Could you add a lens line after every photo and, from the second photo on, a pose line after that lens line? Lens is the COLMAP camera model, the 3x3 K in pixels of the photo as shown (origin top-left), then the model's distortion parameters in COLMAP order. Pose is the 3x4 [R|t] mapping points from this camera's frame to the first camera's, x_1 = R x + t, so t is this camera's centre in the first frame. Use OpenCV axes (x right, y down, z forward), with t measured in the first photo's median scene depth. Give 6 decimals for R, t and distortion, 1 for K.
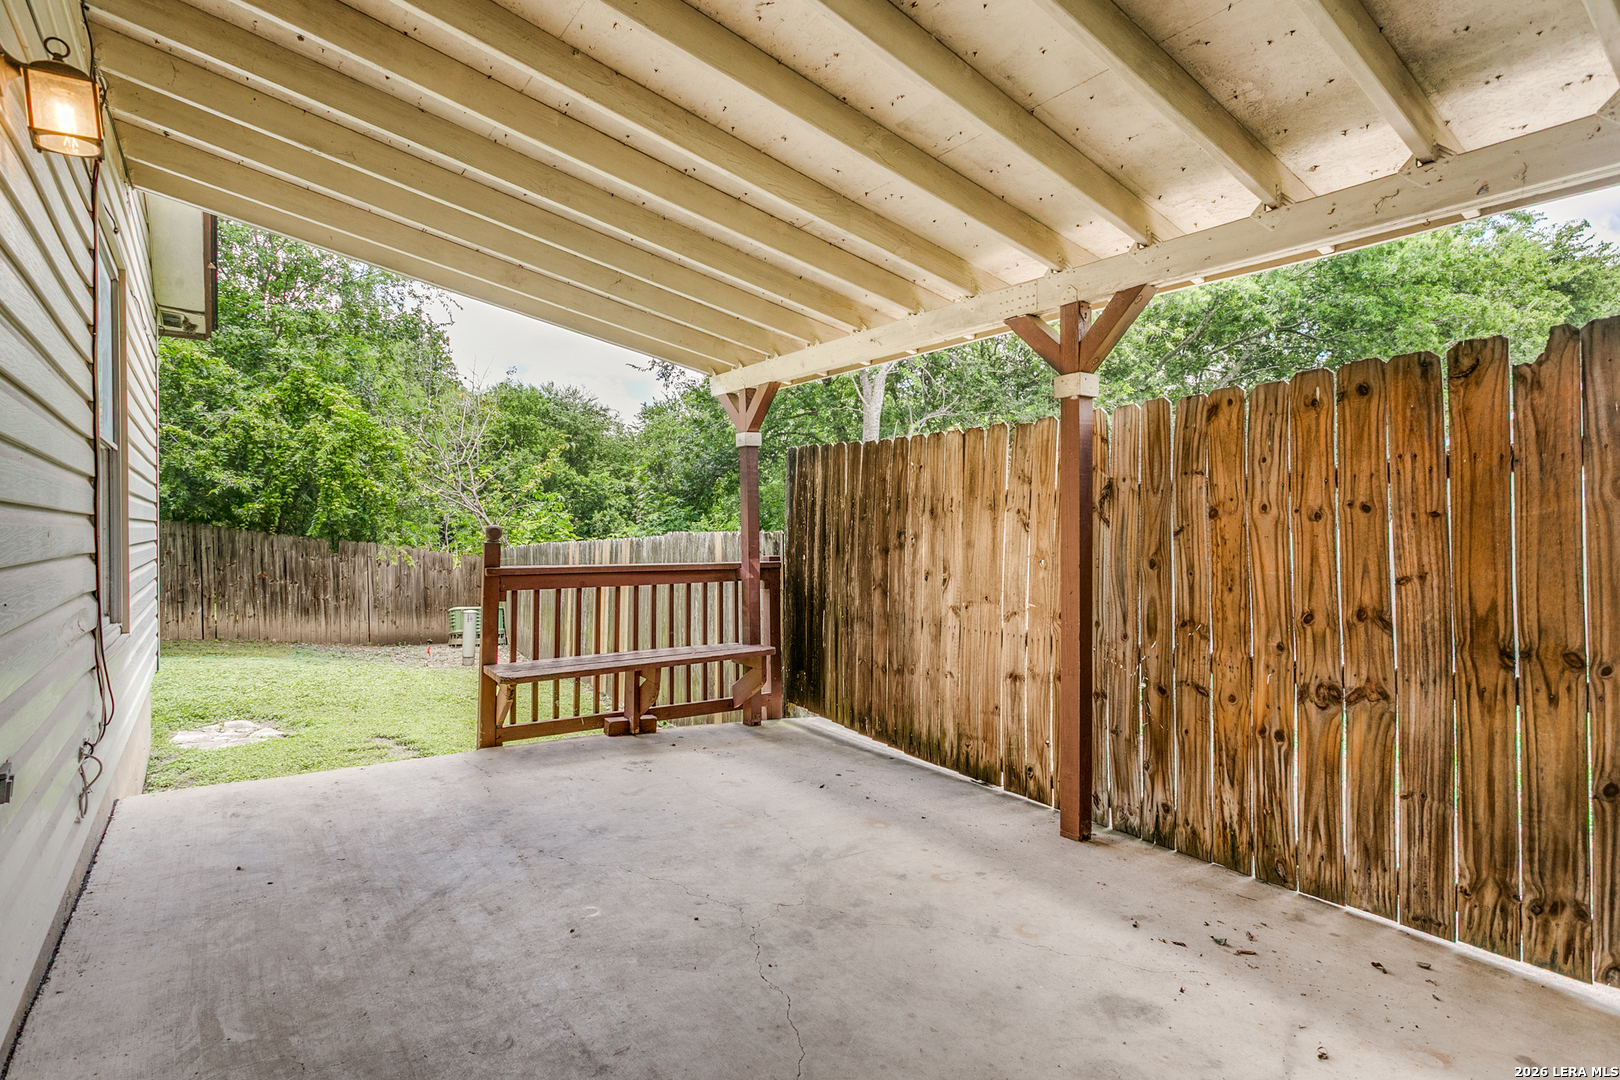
lens RADIAL K [[784.5, 0, 811.2], [0, 784.5, 534.6], [0, 0, 1]] dist [-0.001920, 0.001705]
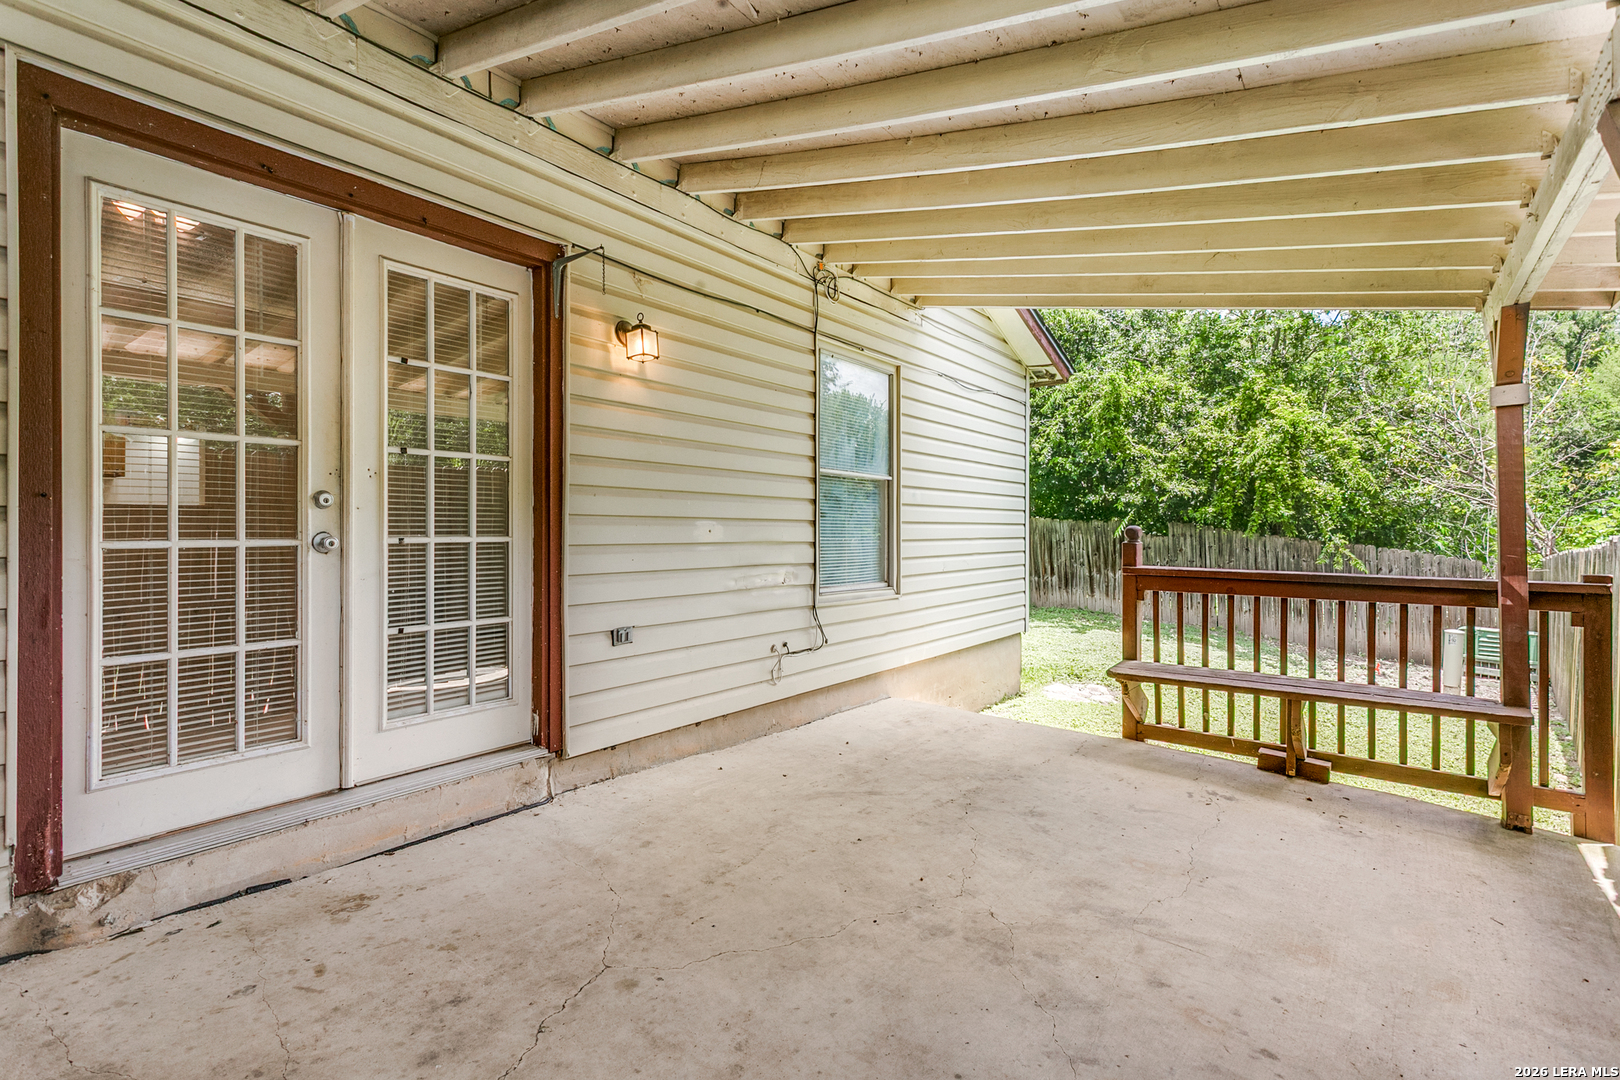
lens RADIAL K [[784.5, 0, 779.3], [0, 784.5, 530.8], [0, 0, 1]] dist [-0.001920, 0.001705]
pose [[0.269686, 0.003254, -0.962943, 0.604350], [-0.010431, 0.999945, 0.000458, -0.001467], [0.962892, 0.009921, 0.269705, 0.348903]]
